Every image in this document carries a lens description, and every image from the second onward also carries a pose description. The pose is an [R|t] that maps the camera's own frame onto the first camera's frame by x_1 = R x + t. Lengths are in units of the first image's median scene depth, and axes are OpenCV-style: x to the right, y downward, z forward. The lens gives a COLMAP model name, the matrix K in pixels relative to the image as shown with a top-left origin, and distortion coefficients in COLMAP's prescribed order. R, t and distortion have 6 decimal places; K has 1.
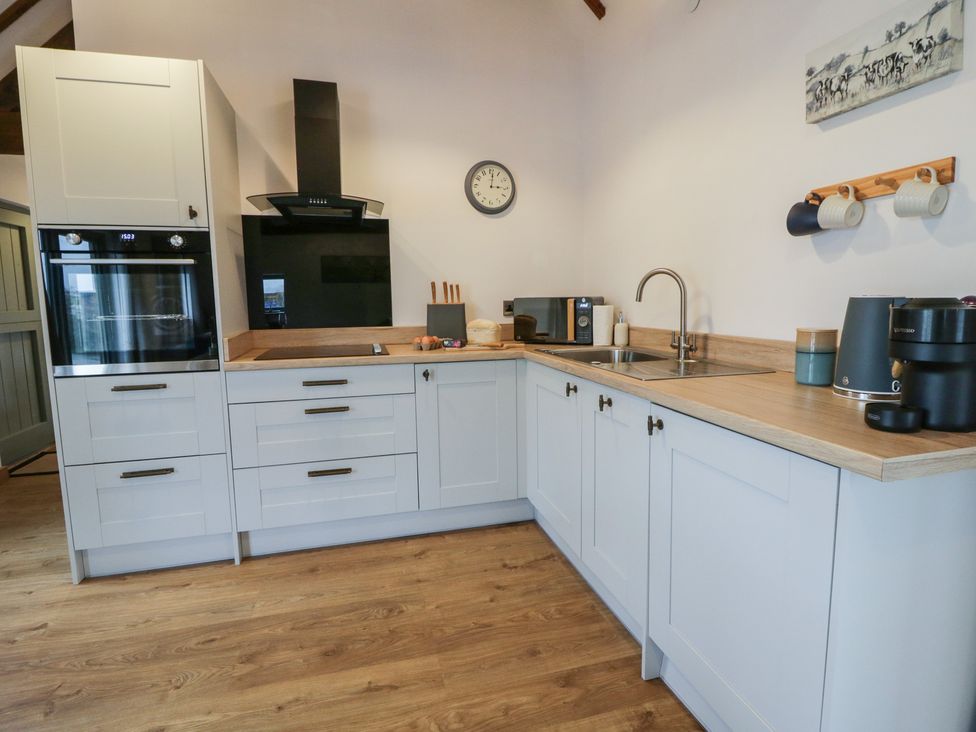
lens RADIAL K [[528.1, 0, 488.0], [0, 528.1, 366.0], [0, 0, 1]] dist [-0.003672, -0.013070]
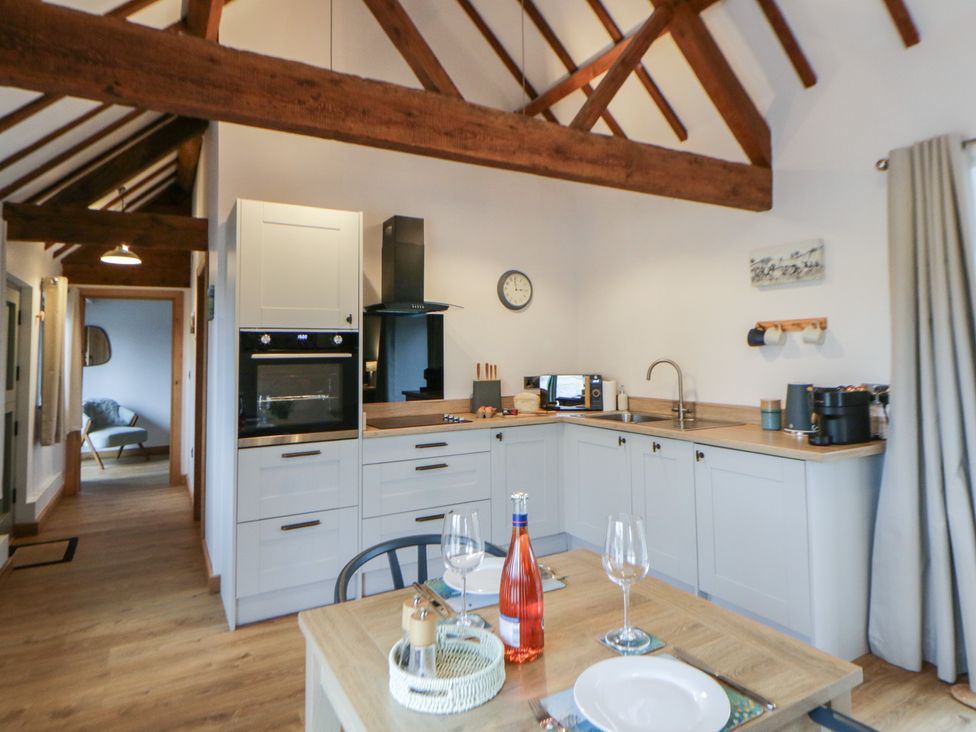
lens RADIAL K [[604.5, 0, 519.3], [0, 604.5, 327.2], [0, 0, 1]] dist [0.004210, -0.000969]
pose [[0.963225, 0.011715, 0.268440, -0.563457], [0.035712, 0.984604, -0.171111, 0.008922], [-0.266312, 0.174405, 0.947977, -0.580876]]
